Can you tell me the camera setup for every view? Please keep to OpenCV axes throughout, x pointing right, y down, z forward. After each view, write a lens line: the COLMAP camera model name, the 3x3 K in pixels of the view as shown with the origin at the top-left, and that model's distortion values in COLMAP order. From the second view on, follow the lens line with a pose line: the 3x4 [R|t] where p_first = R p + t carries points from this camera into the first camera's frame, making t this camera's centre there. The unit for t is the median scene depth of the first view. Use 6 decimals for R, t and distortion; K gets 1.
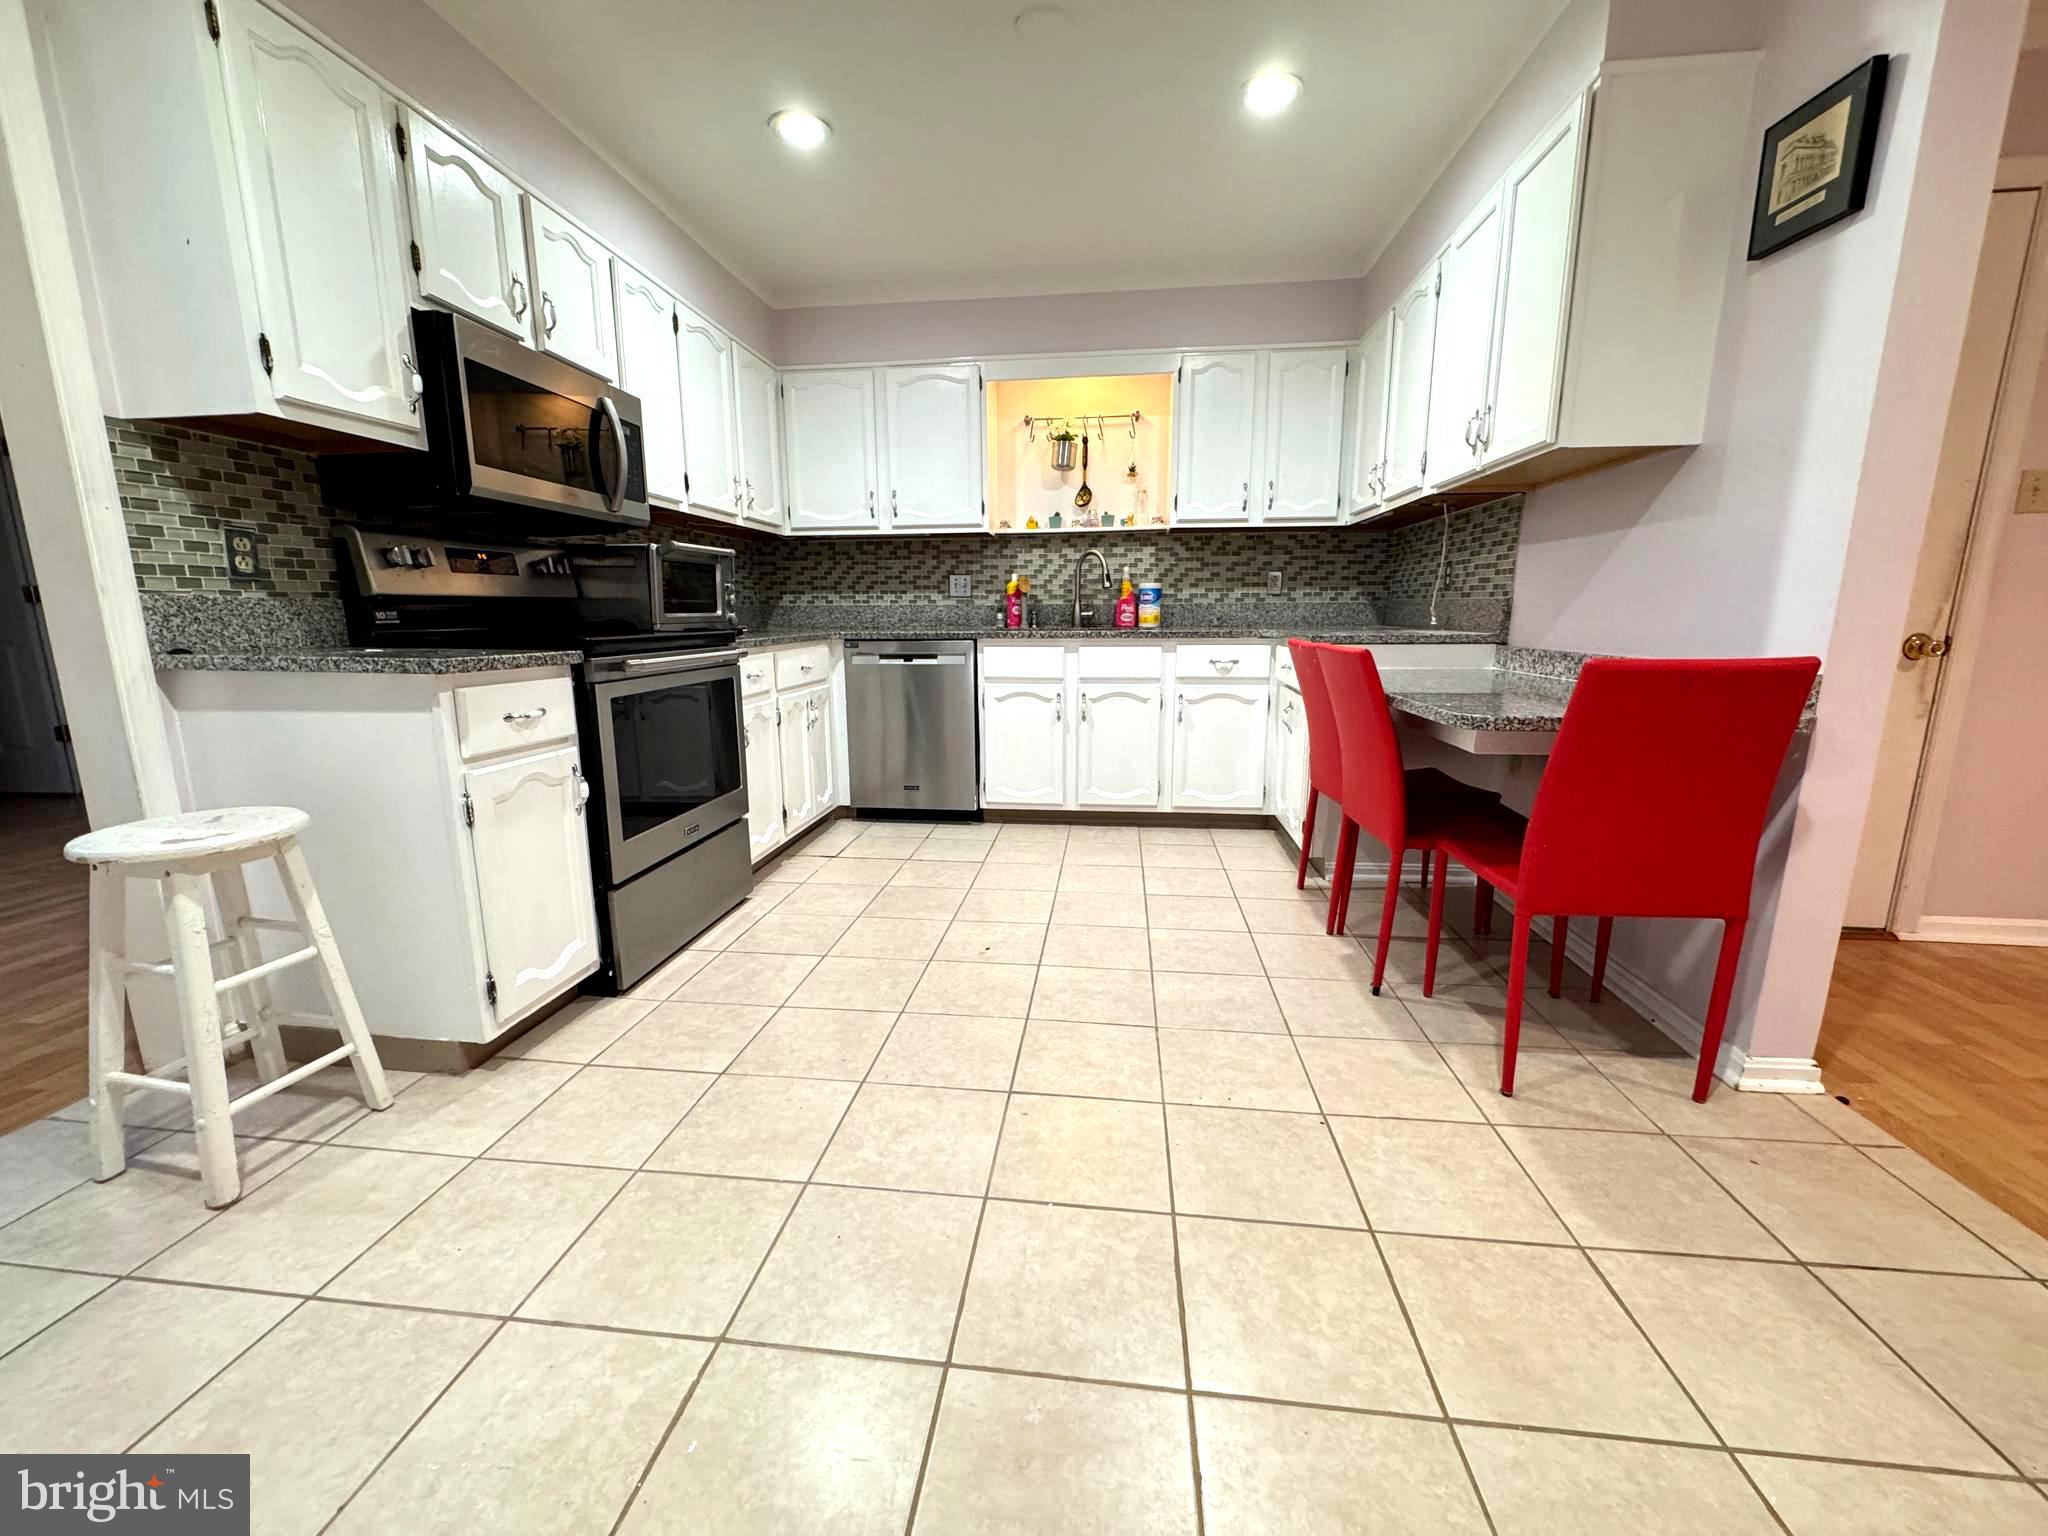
lens RADIAL K [[815.3, 0, 1026.1], [0, 815.3, 776.1], [0, 0, 1]] dist [-0.001010, -0.000430]
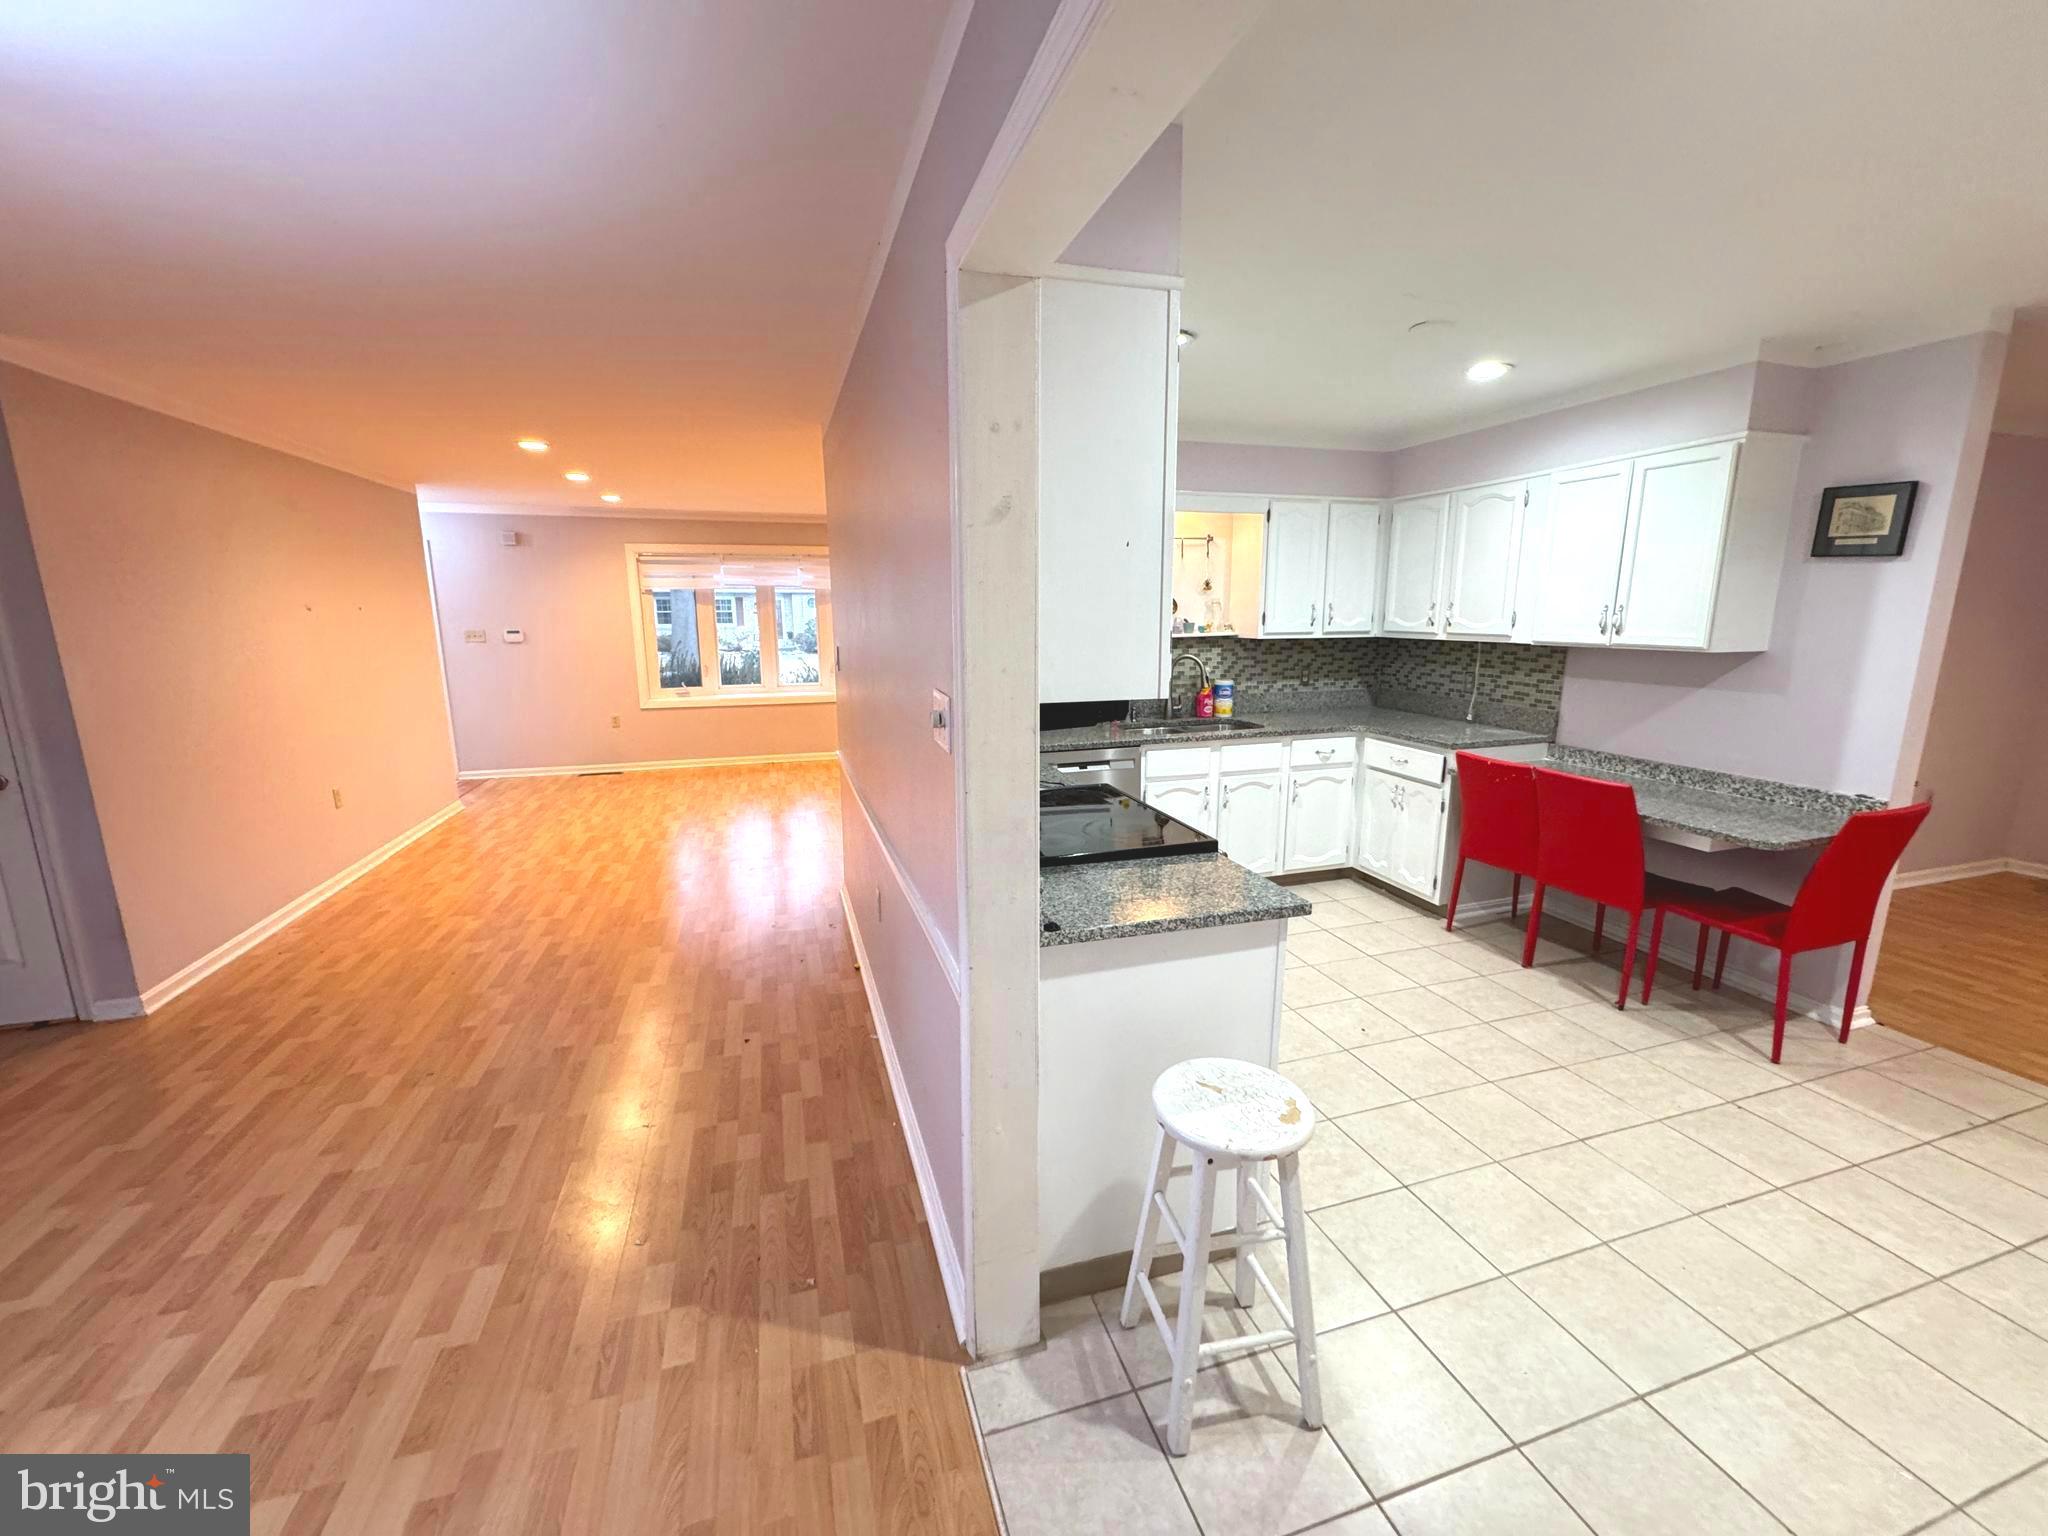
lens RADIAL K [[815.3, 0, 1029.5], [0, 815.3, 774.7], [0, 0, 1]] dist [-0.001010, -0.000430]
pose [[0.912931, -0.082133, 0.399763, -0.648660], [0.081714, 0.996491, 0.018125, -0.159727], [-0.399849, 0.016119, 0.916439, 0.038403]]
